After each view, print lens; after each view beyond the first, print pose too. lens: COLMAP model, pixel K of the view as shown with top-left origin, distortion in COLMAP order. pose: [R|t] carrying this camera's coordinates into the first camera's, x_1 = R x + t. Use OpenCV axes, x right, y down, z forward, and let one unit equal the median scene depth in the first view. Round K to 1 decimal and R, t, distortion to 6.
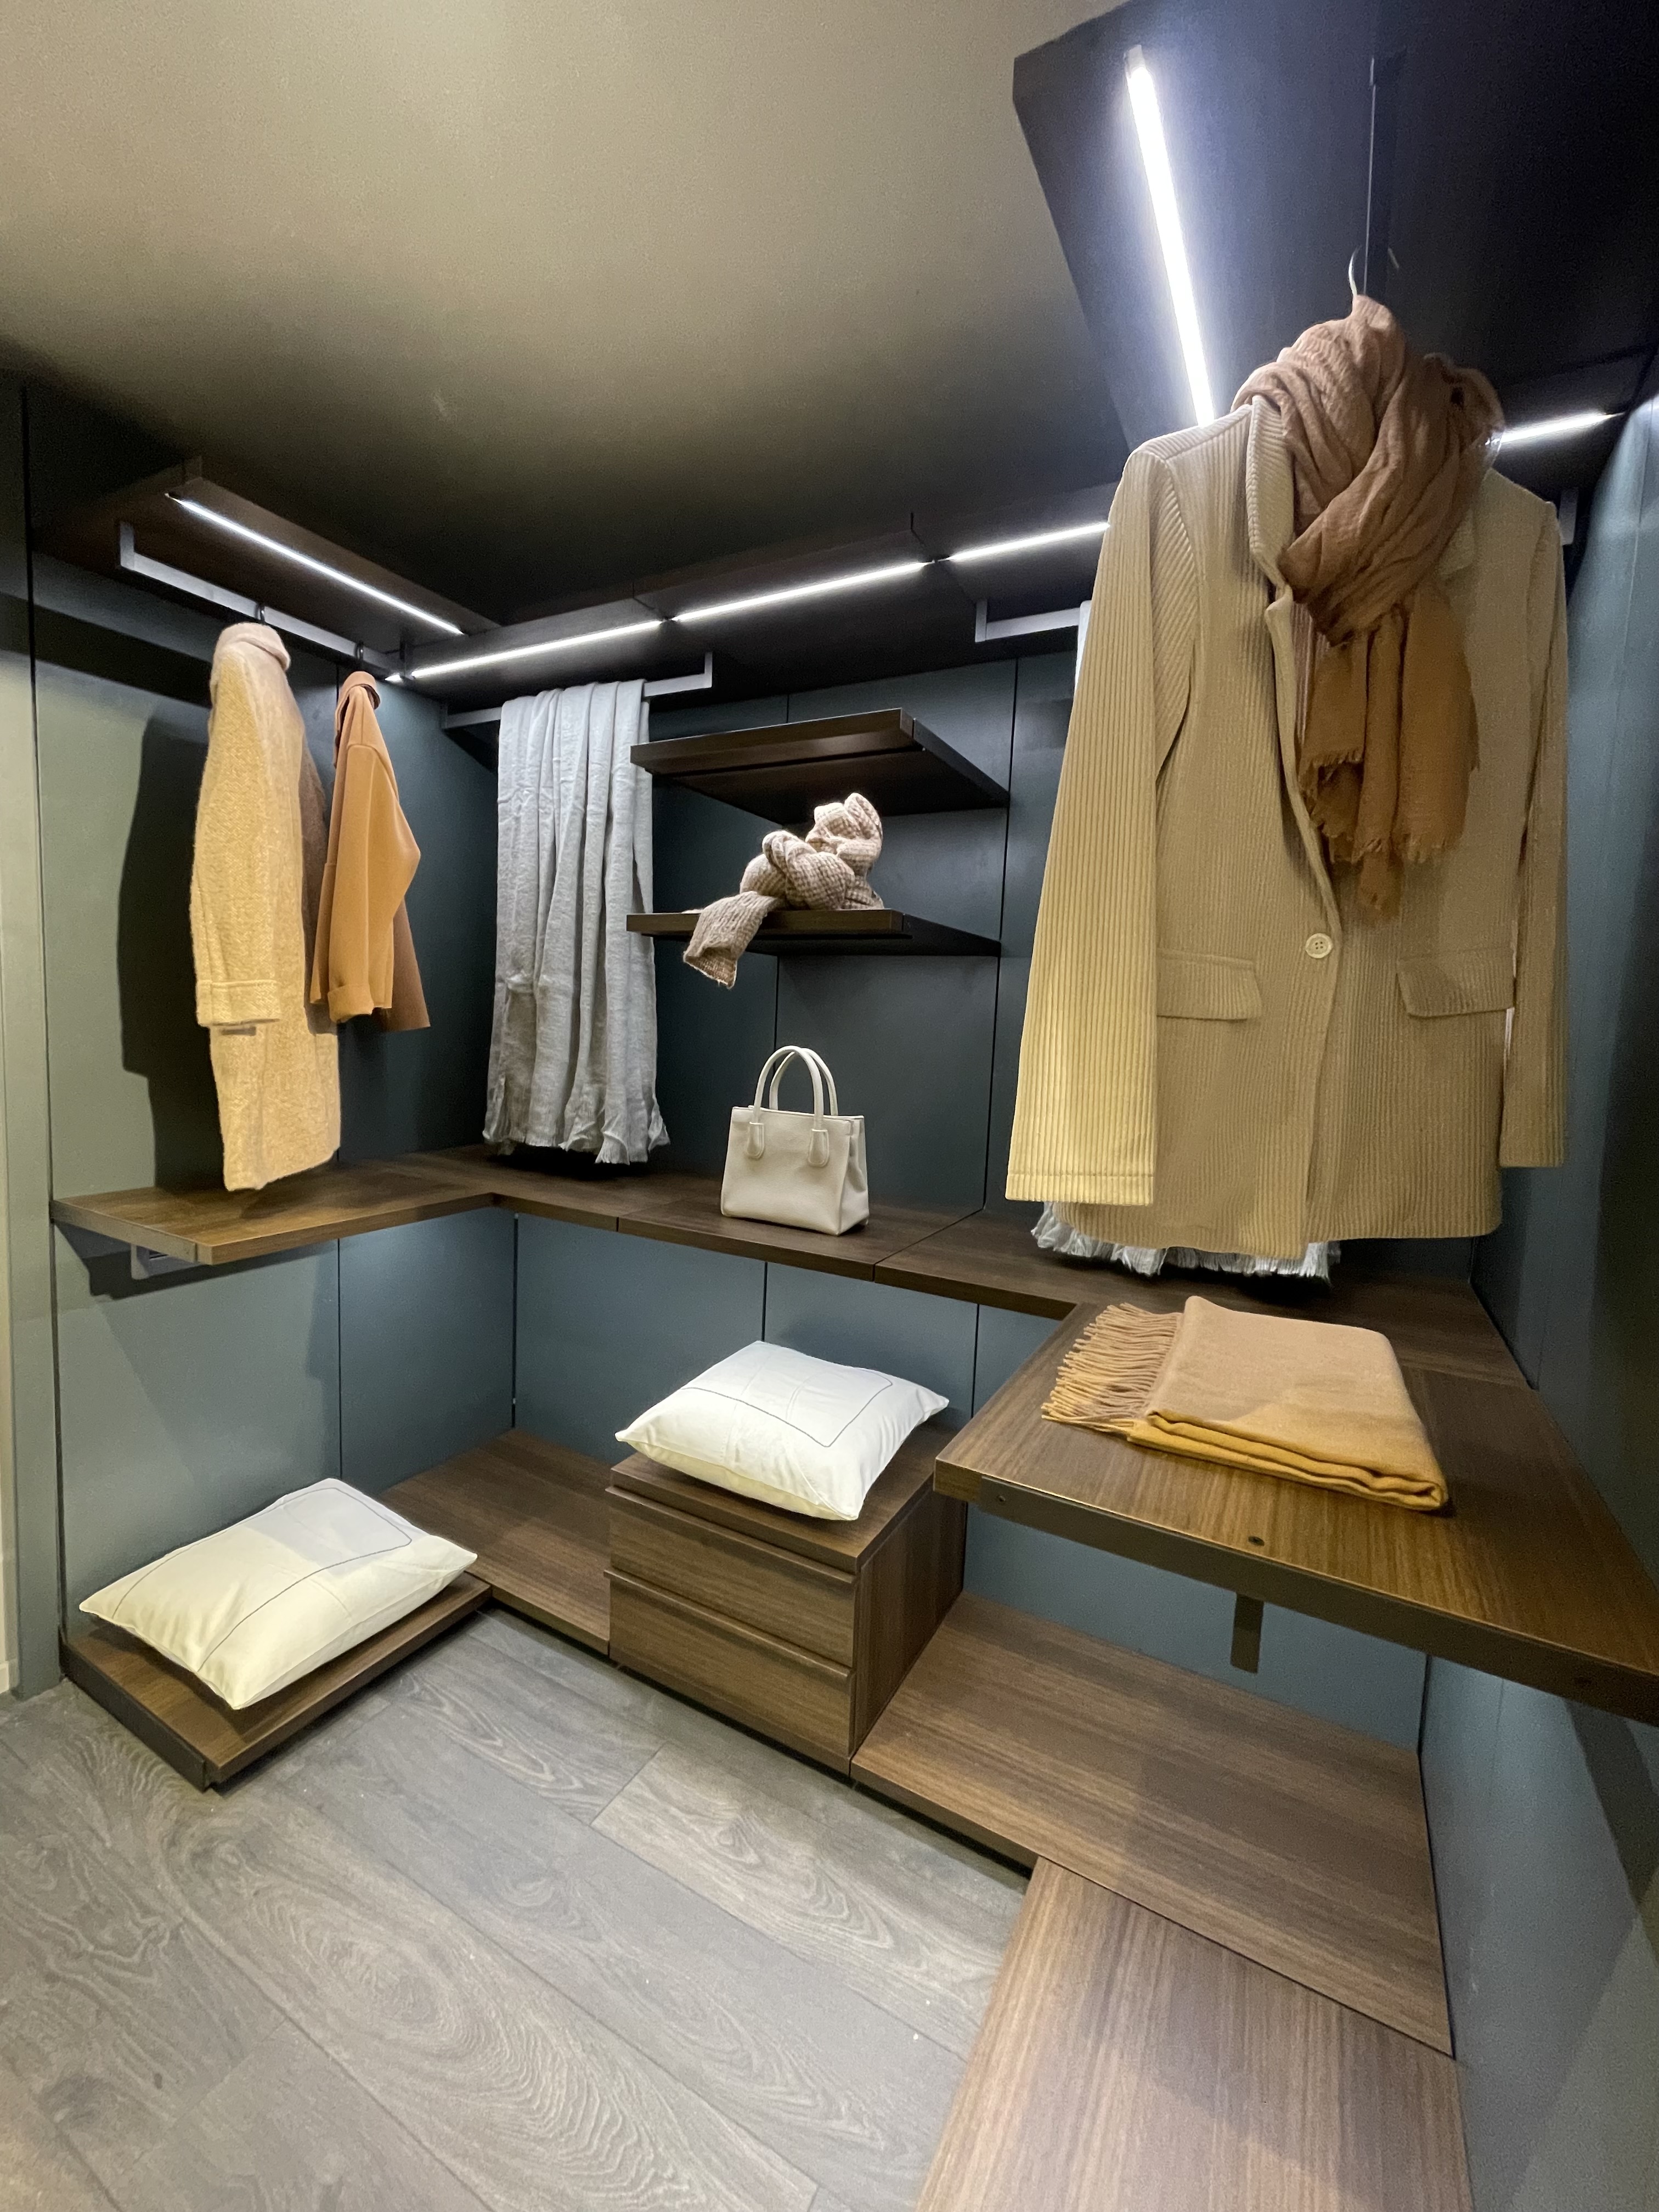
lens RADIAL K [[900.4, 0, 841.1], [0, 900.4, 1097.4], [0, 0, 1]] dist [-0.001026, -0.000172]
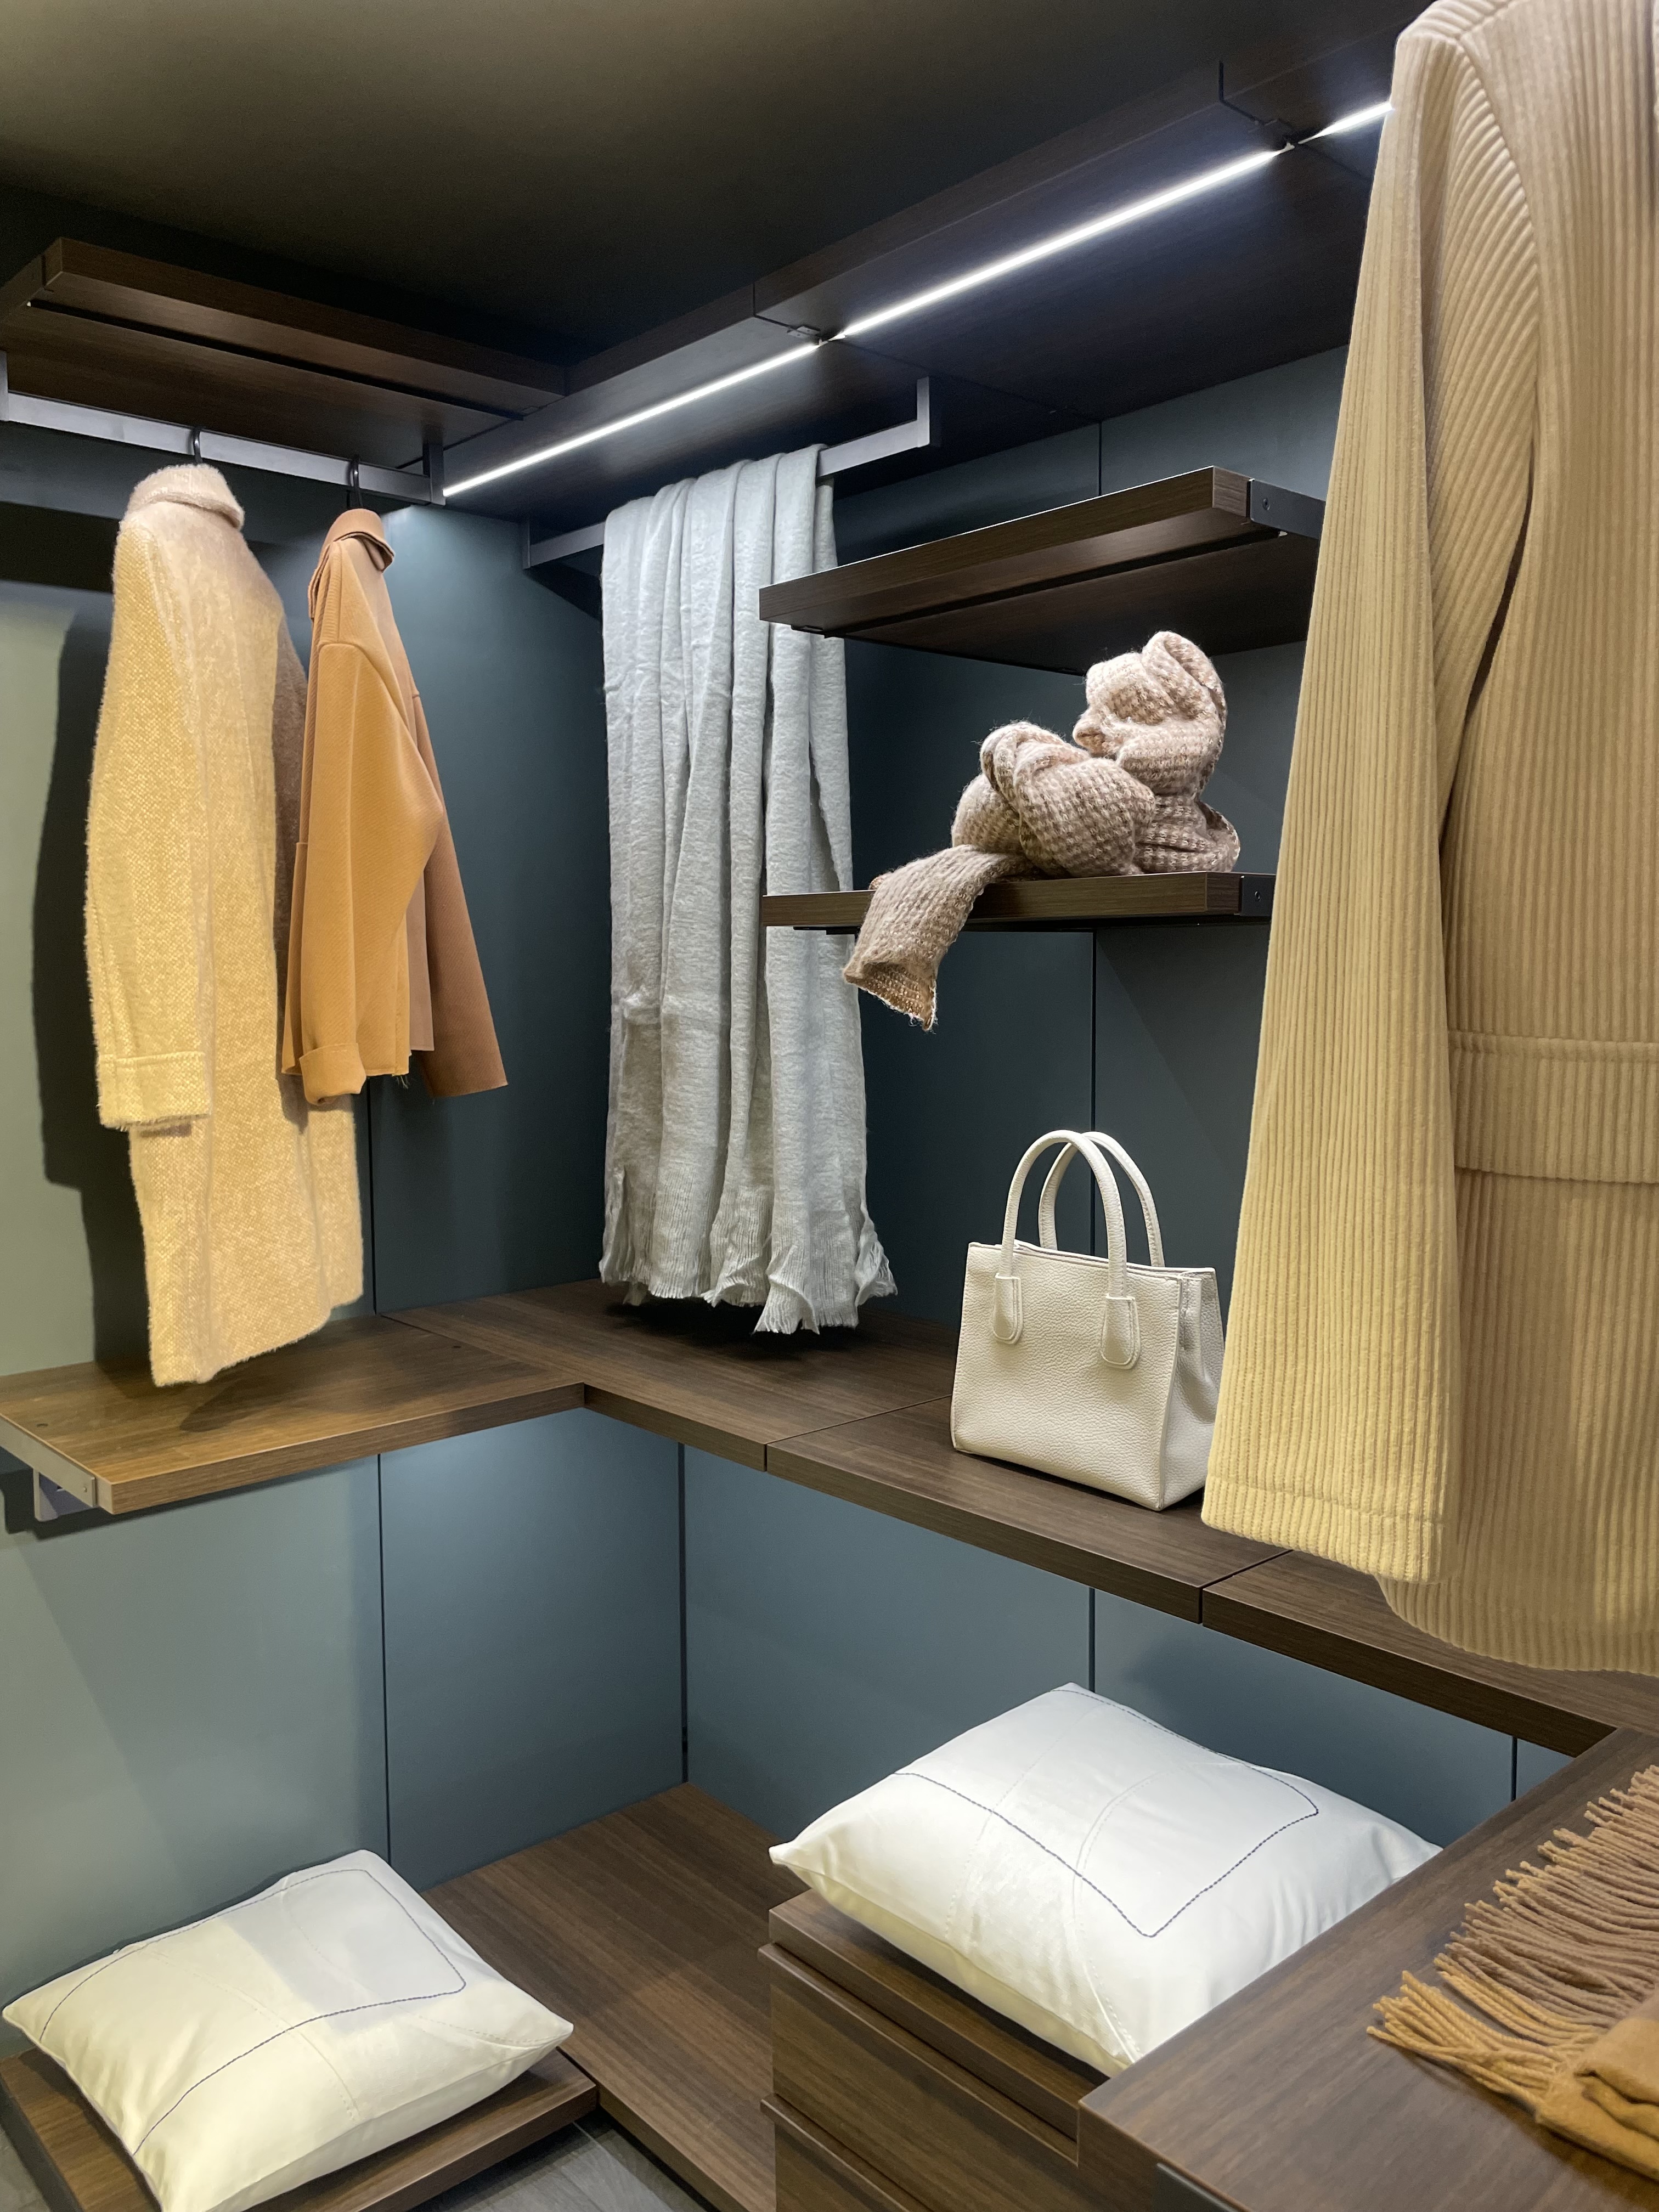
lens RADIAL K [[1695.0, 0, 832.3], [0, 1695.0, 1101.9], [0, 0, 1]] dist [0.109486, -0.156279]
pose [[0.939448, -0.021251, -0.342031, 0.136782], [0.017678, 0.999752, -0.013560, -0.055515], [0.342234, 0.006692, 0.939591, 0.035368]]
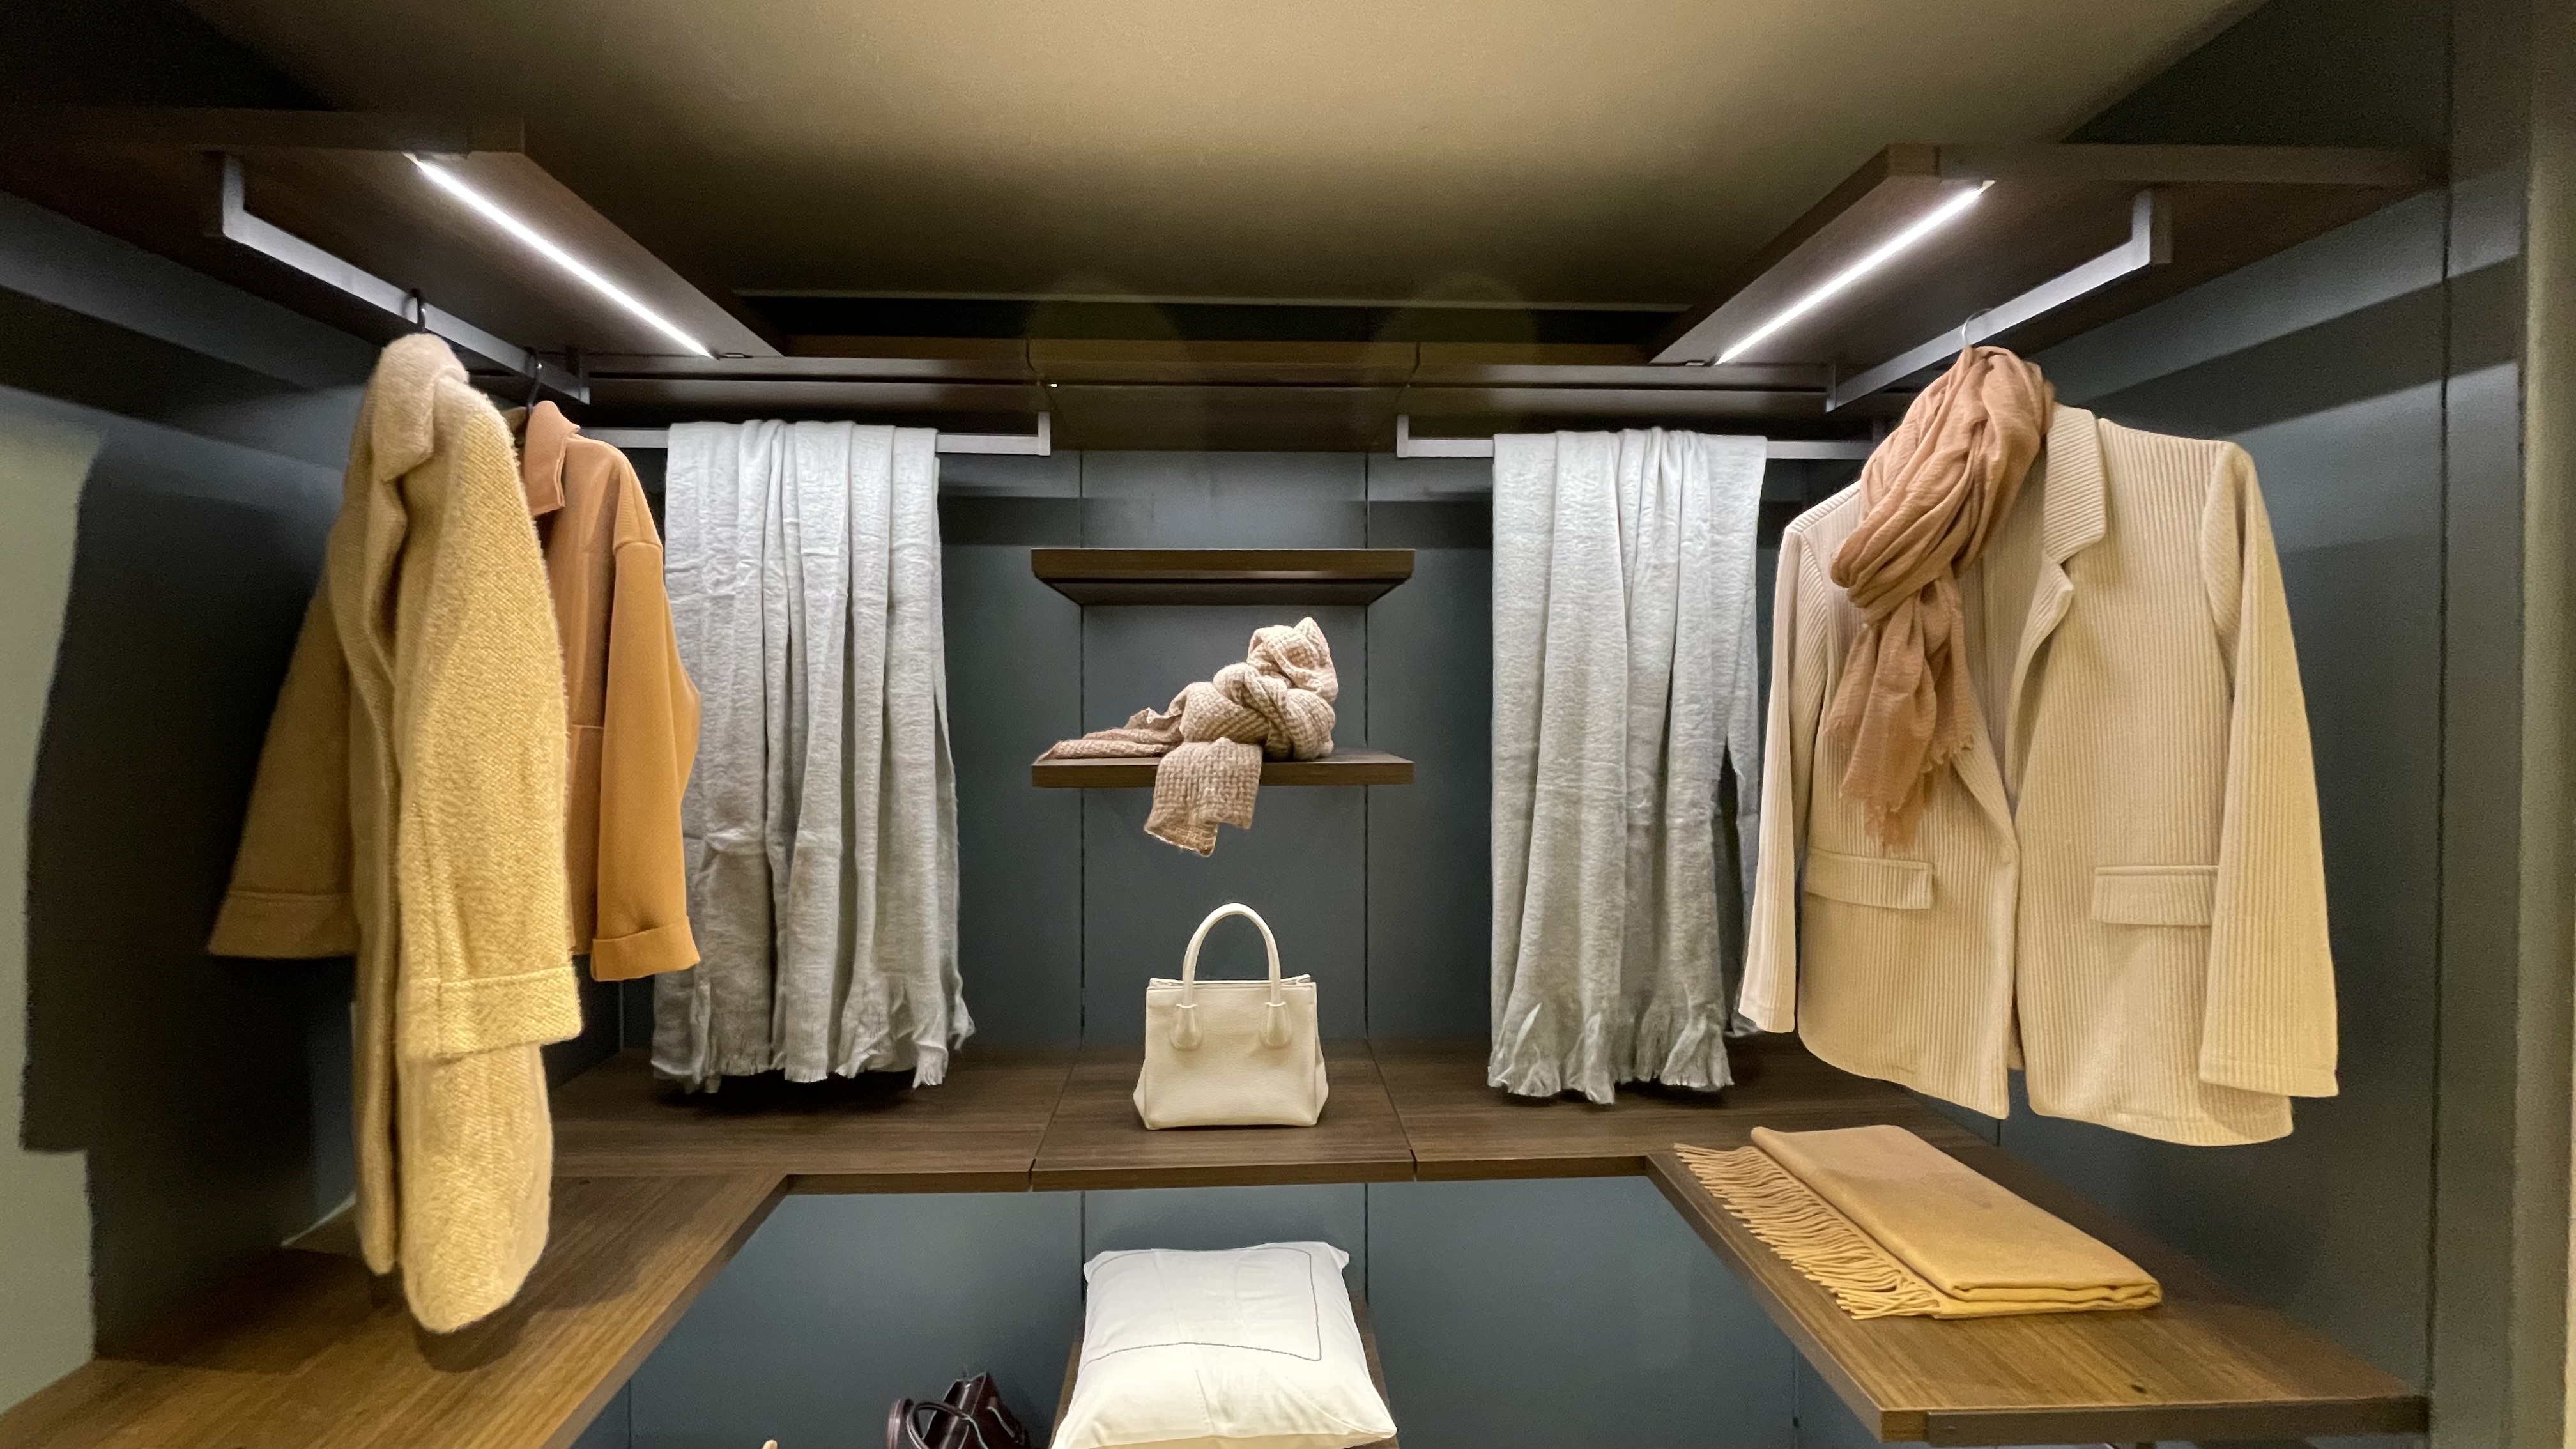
lens RADIAL K [[1049.5, 0, 1275.5], [0, 1049.5, 715.1], [0, 0, 1]] dist [0.001857, 0.000021]
pose [[0.854000, -0.054182, 0.517445, -0.458496], [0.086620, 0.995489, -0.038721, -0.171386], [-0.513012, 0.077889, 0.854840, 0.122755]]
